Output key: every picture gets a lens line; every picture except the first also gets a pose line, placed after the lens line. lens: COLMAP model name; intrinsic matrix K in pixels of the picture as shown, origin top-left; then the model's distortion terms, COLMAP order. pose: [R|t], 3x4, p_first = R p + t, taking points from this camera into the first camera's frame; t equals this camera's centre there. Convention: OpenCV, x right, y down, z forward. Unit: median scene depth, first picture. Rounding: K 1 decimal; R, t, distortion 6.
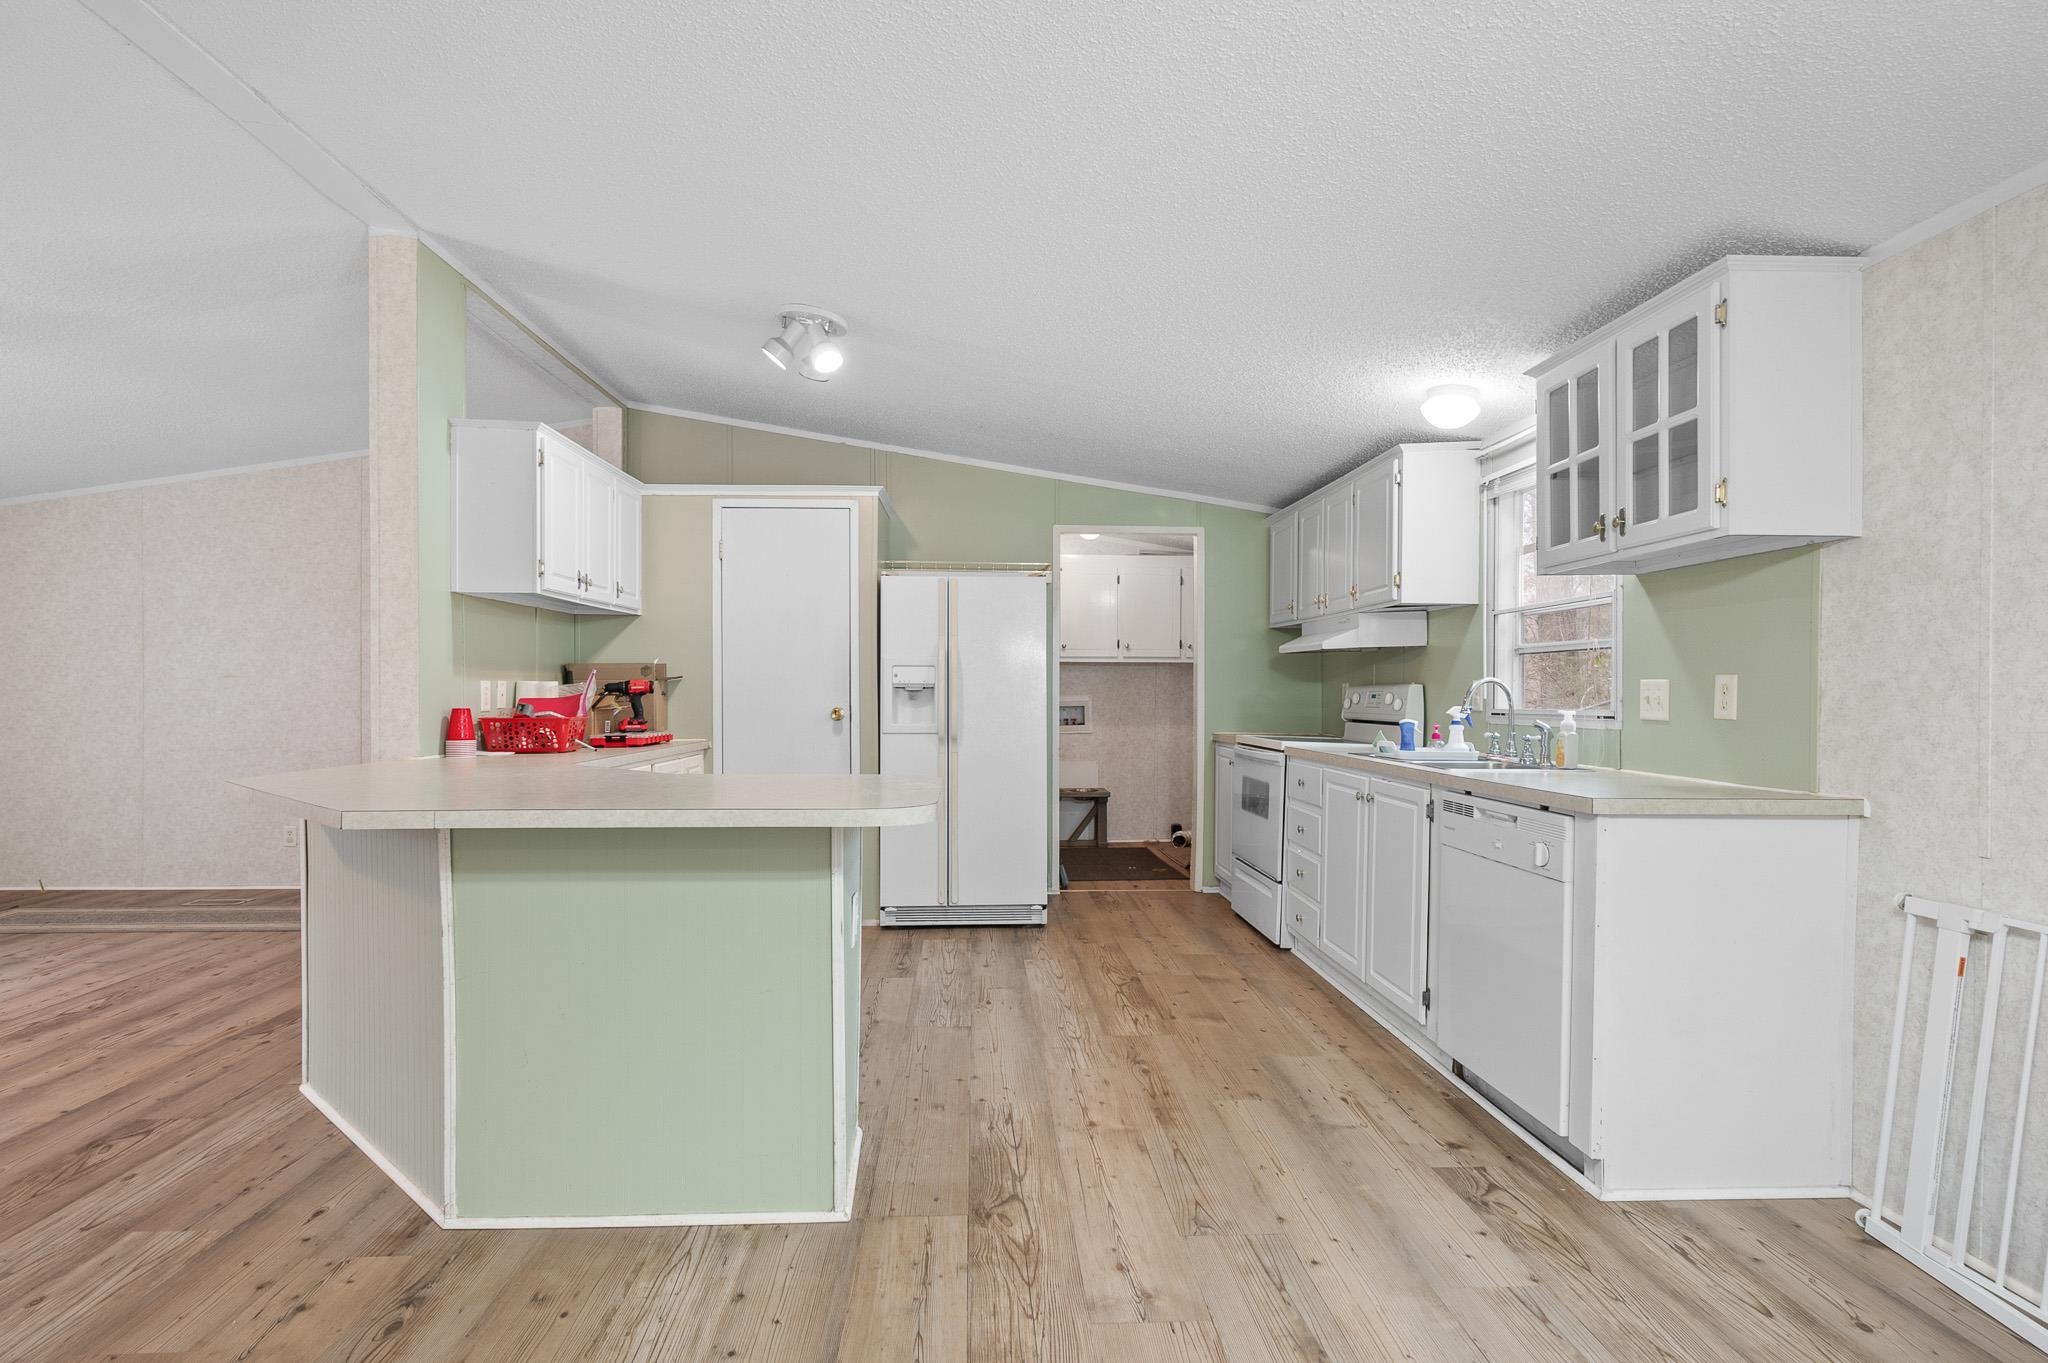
lens RADIAL K [[1006.4, 0, 1016.4], [0, 1006.4, 692.1], [0, 0, 1]] dist [-0.000441, -0.000509]
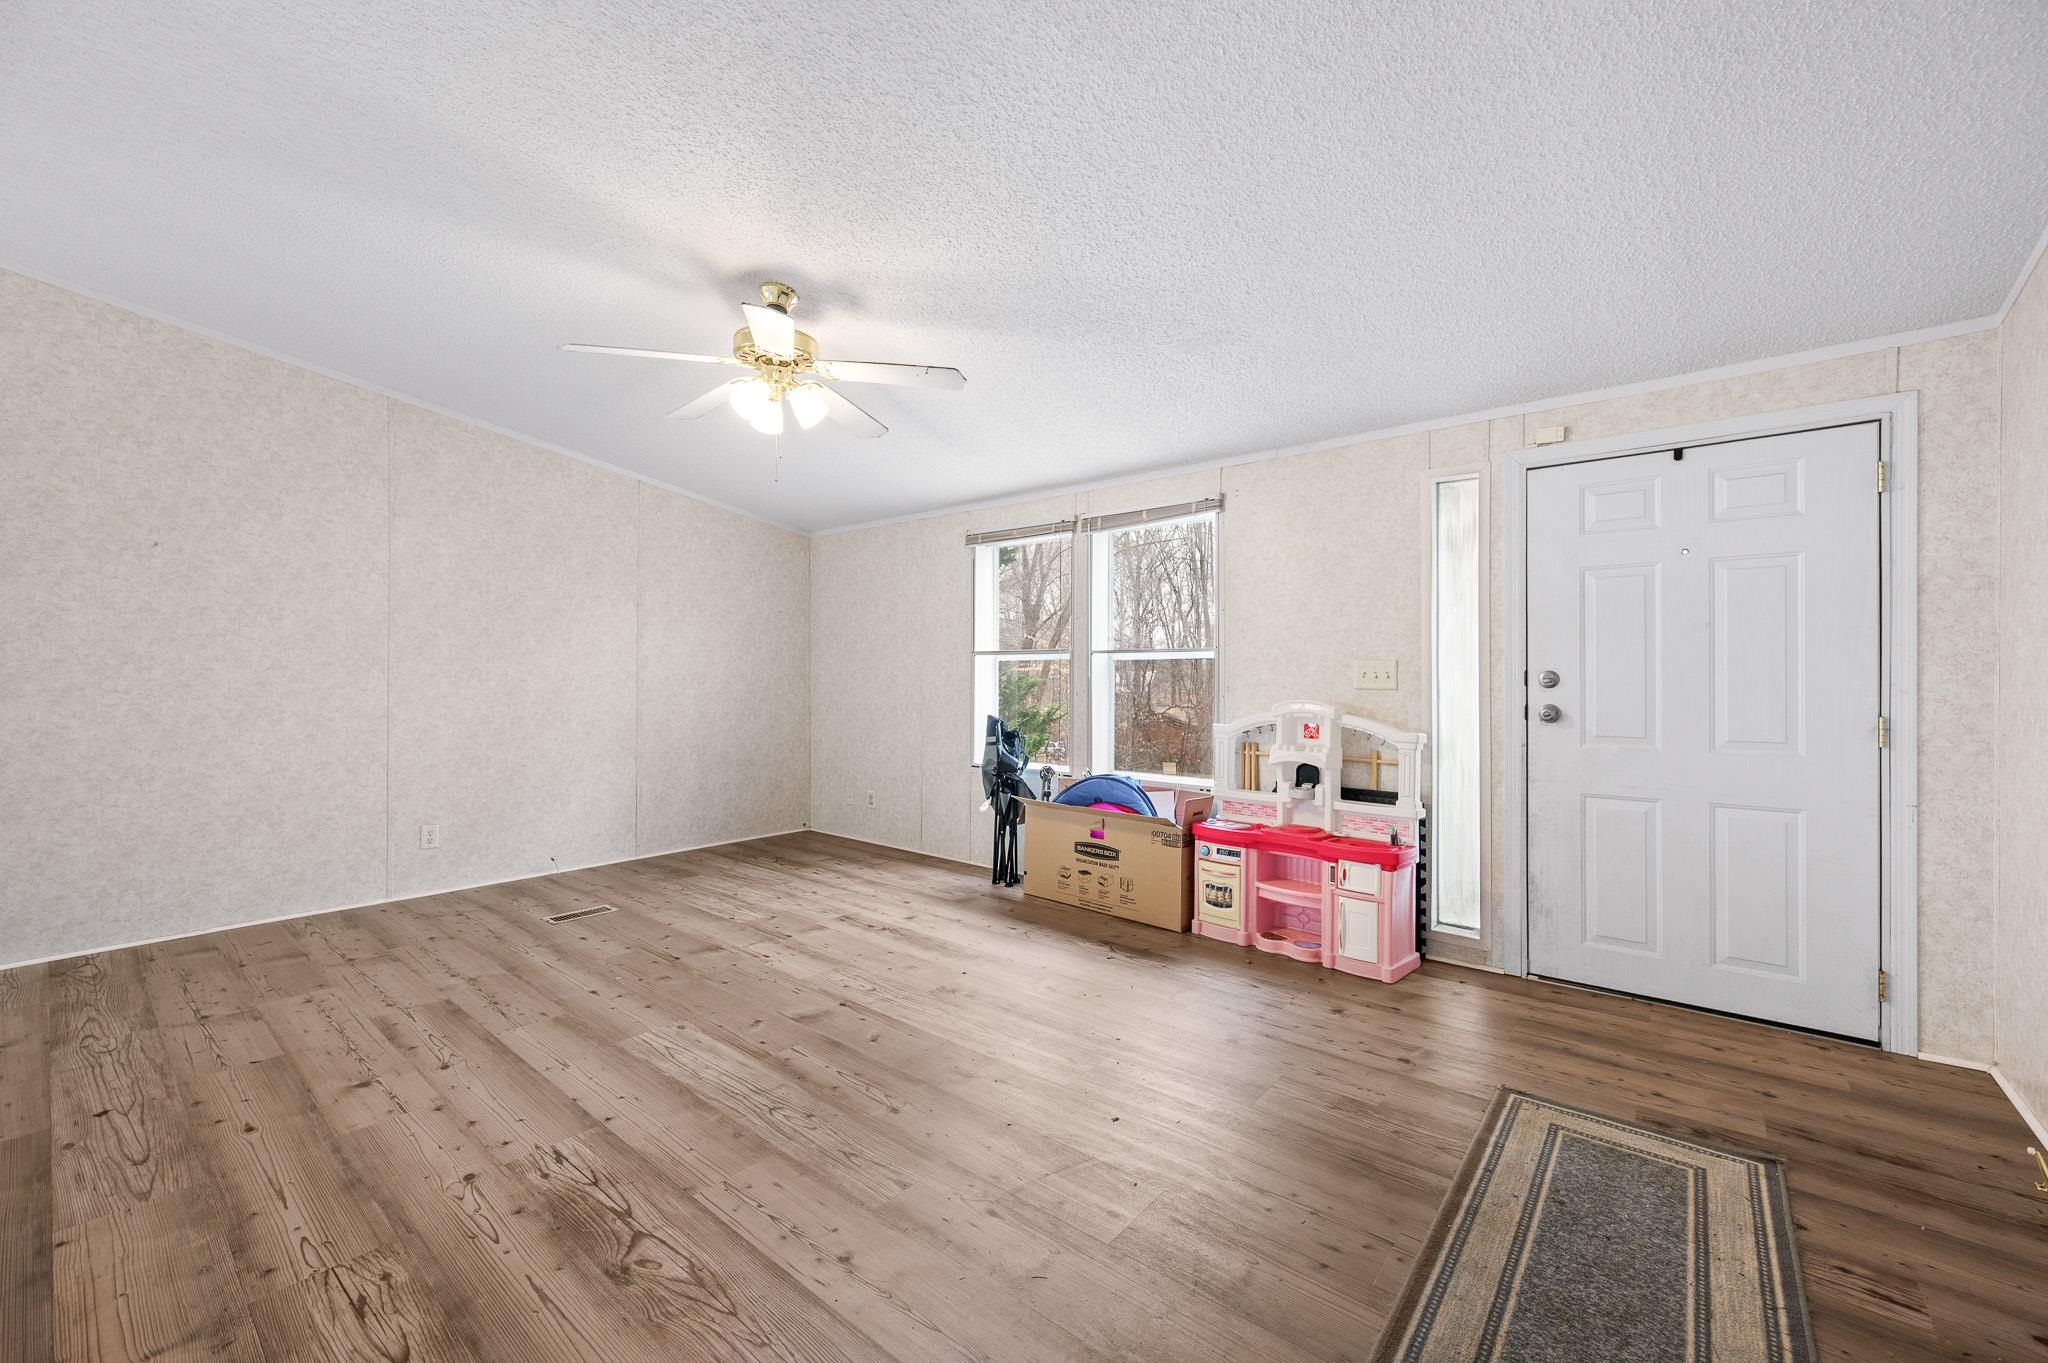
lens RADIAL K [[813.4, 0, 1026.0], [0, 813.4, 681.9], [0, 0, 1]] dist [-0.000497, 0.000077]
pose [[-0.670319, 0.004115, -0.742062, -0.760138], [-0.003357, 0.999958, 0.008577, 0.001124], [0.742065, 0.008241, -0.670277, 1.482307]]
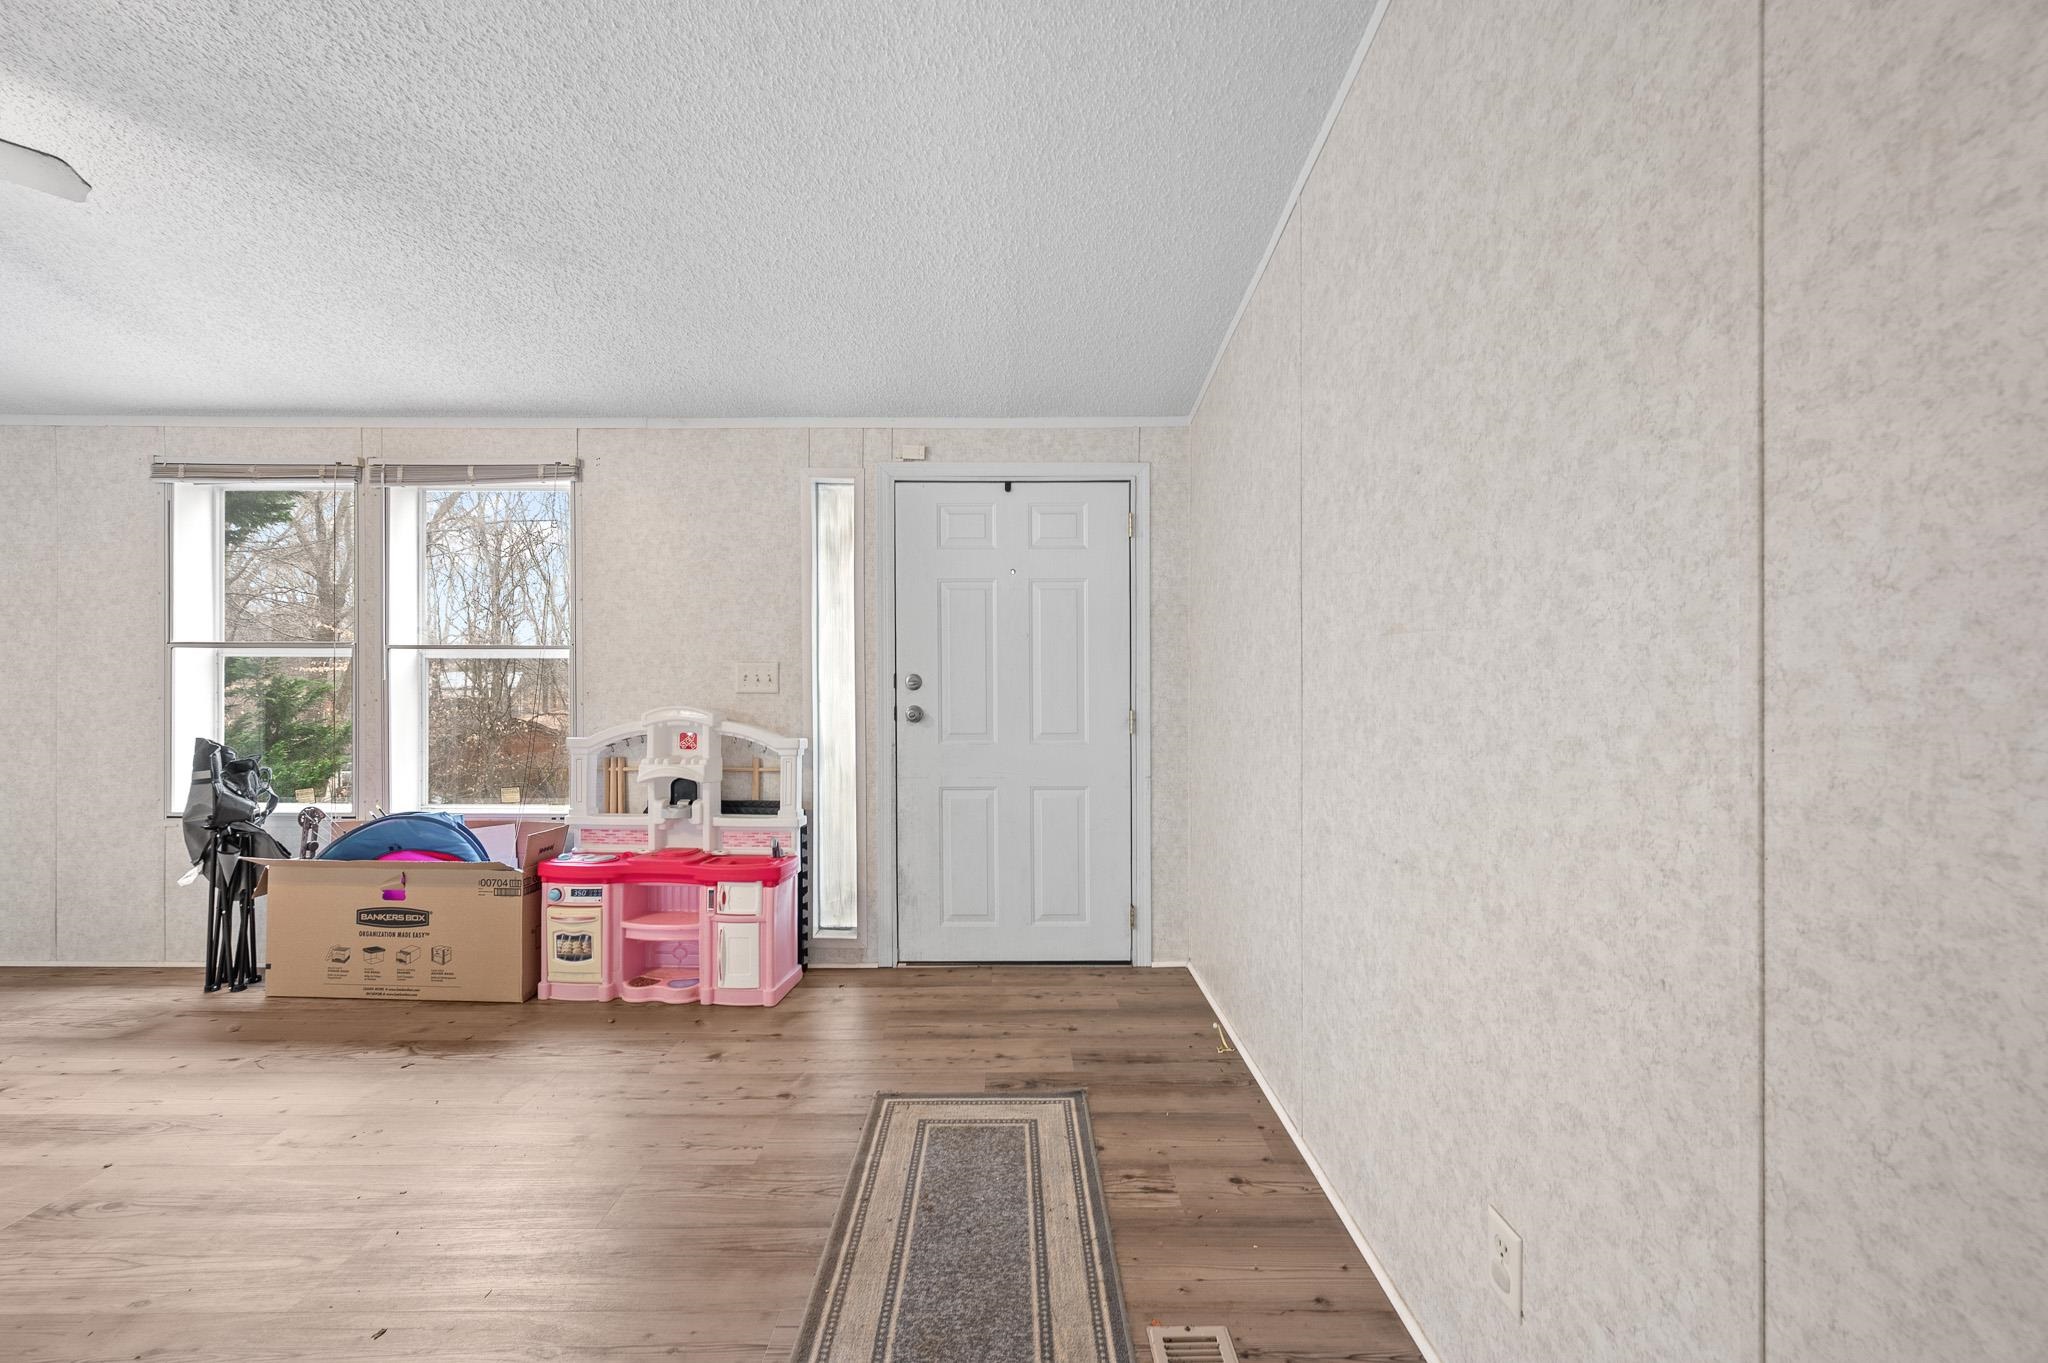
lens RADIAL K [[825.0, 0, 1018.4], [0, 825.0, 677.6], [0, 0, 1]] dist [-0.002114, -0.000162]
pose [[-0.032888, -0.001776, -0.999457, -0.841632], [-0.002548, 0.999995, -0.001693, 0.000295], [0.999456, 0.002491, -0.032893, 1.465330]]
